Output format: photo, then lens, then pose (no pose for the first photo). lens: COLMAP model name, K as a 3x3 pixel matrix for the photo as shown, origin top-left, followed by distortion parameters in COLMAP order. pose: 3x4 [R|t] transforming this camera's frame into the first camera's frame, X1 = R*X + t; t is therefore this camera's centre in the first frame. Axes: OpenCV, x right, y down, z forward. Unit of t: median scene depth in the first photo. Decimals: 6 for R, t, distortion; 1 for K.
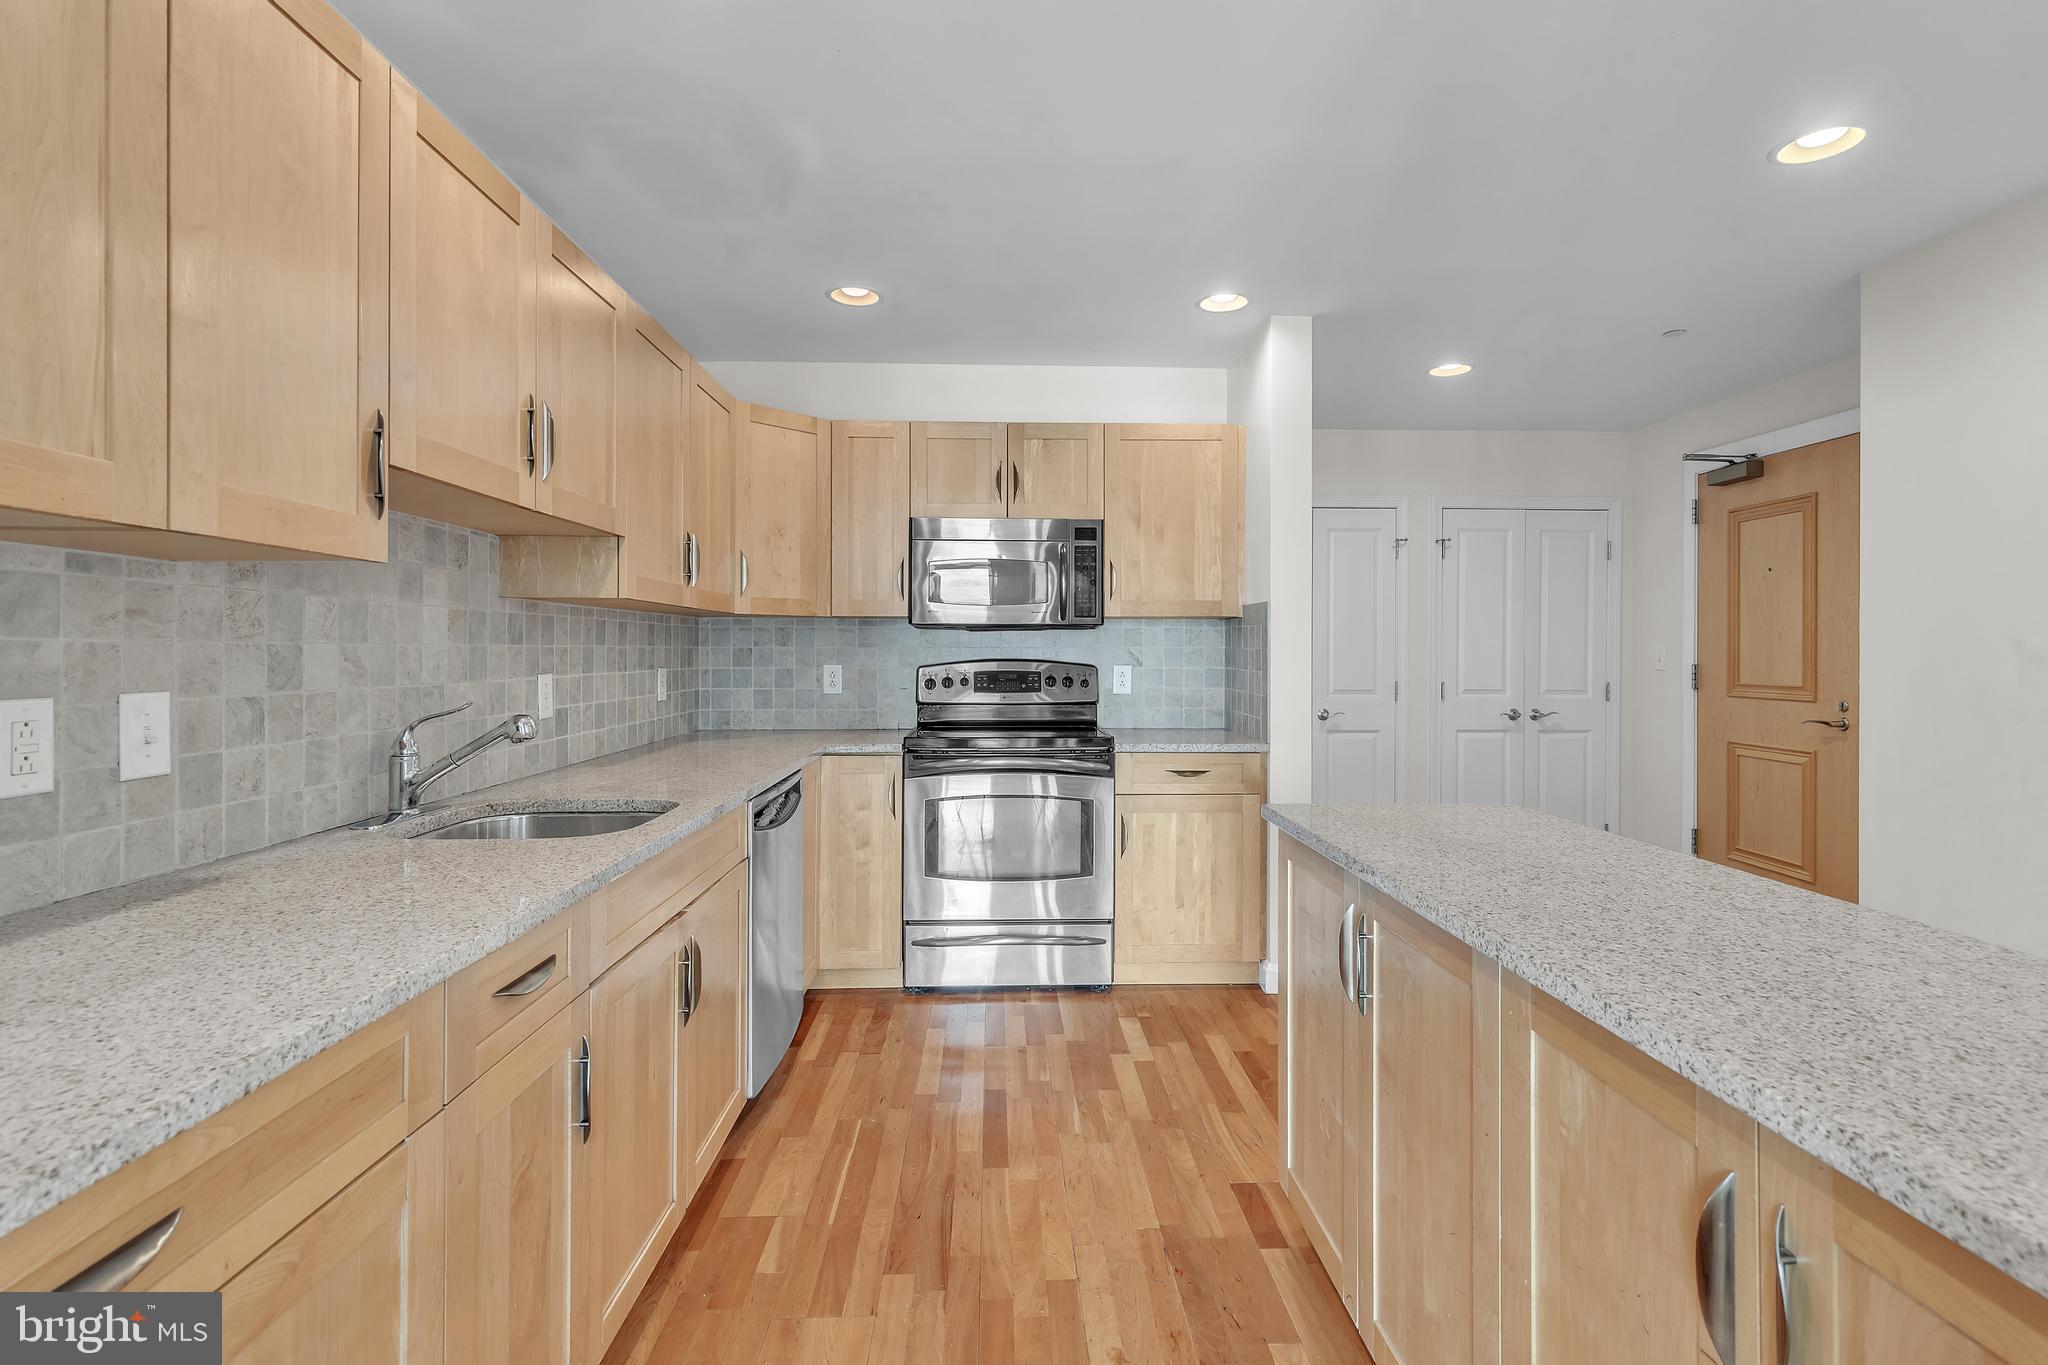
lens RADIAL K [[930.6, 0, 1031.2], [0, 930.6, 649.3], [0, 0, 1]] dist [0.007684, -0.000304]
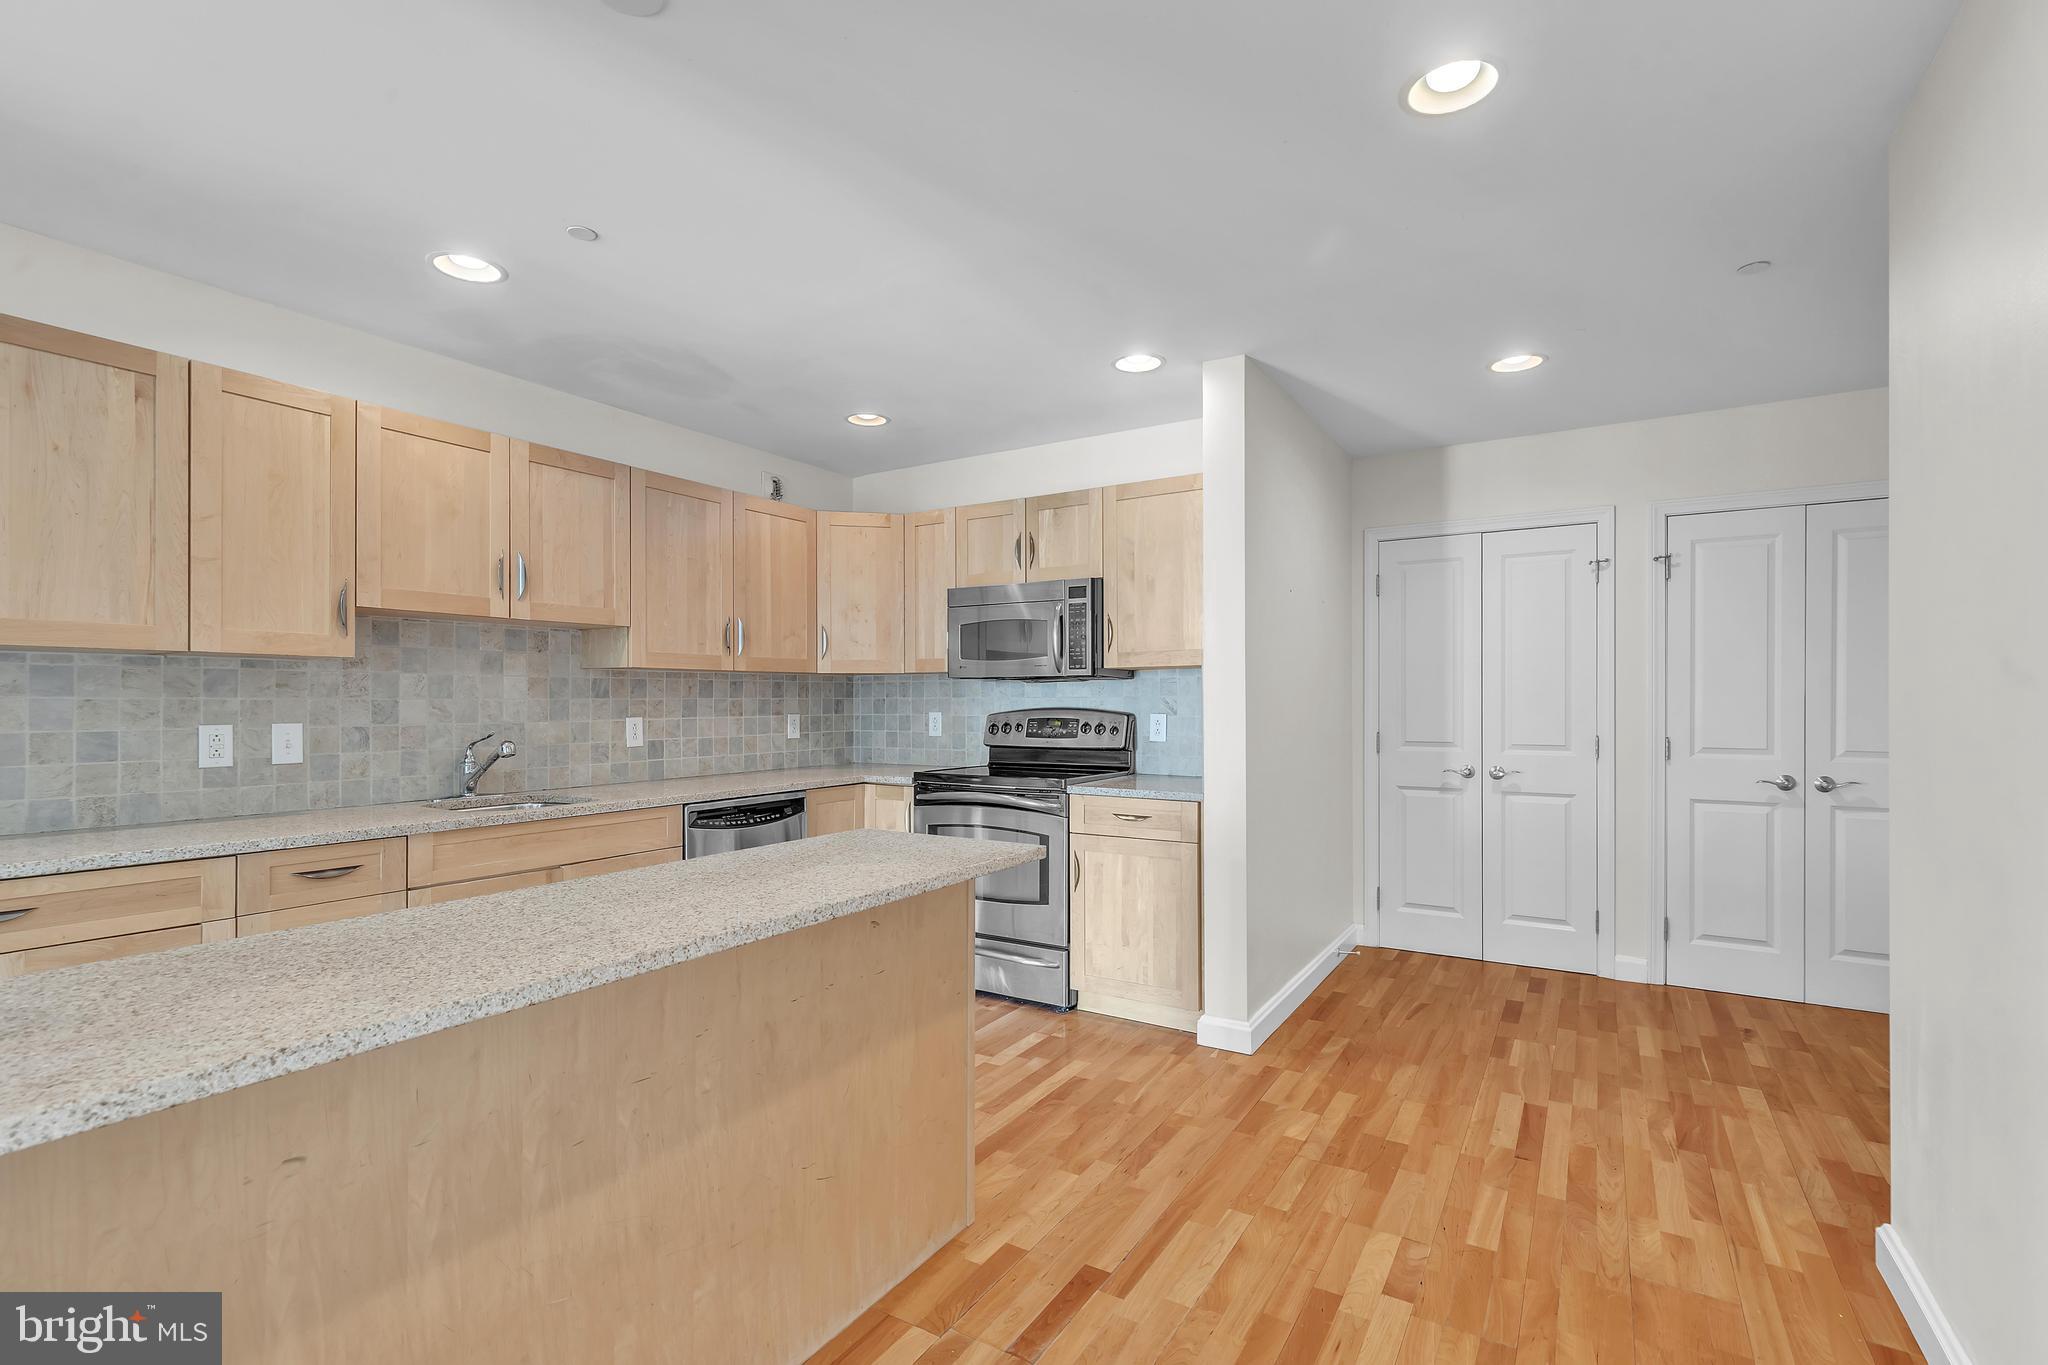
lens RADIAL K [[930.6, 0, 1021.9], [0, 930.6, 697.2], [0, 0, 1]] dist [0.007684, -0.000304]
pose [[0.830981, -0.006123, -0.556267, 0.647869], [0.005705, 0.999981, -0.002484, 0.000798], [0.556272, -0.001109, 0.831000, 0.069415]]
